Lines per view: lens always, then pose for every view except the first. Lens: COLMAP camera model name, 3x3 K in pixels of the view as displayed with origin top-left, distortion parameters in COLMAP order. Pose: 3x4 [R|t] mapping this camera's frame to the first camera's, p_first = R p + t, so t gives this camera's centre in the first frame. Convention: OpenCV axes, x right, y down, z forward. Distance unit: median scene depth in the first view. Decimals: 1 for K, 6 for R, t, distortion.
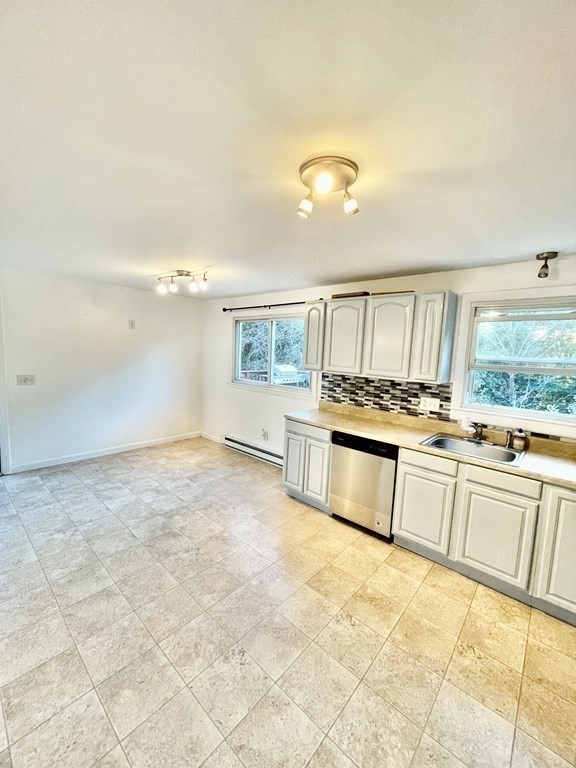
lens RADIAL K [[307.9, 0, 288.9], [0, 307.9, 383.3], [0, 0, 1]] dist [-0.000907, -0.000940]
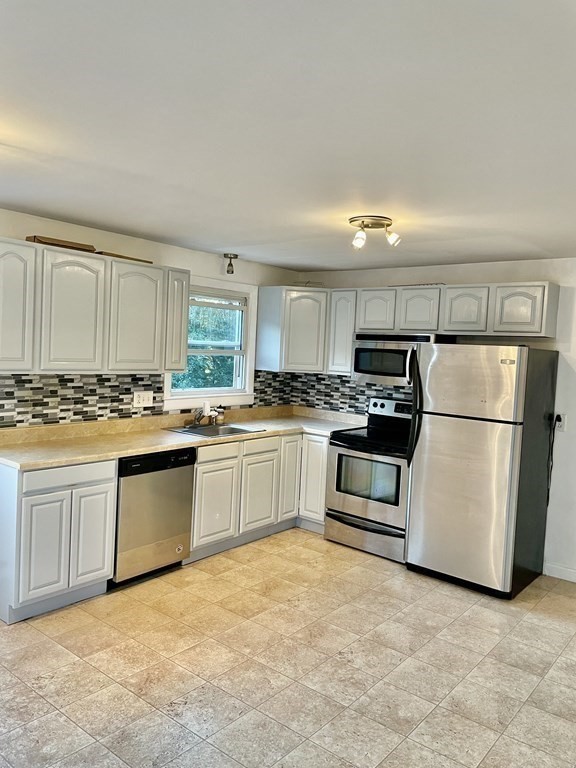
lens RADIAL K [[583.9, 0, 288.4], [0, 583.9, 382.0], [0, 0, 1]] dist [0.028127, -0.006896]
pose [[-0.033990, -0.115681, 0.992705, -1.133382], [0.050010, 0.991837, 0.117292, -0.145108], [-0.998170, 0.053632, -0.027927, 0.677184]]
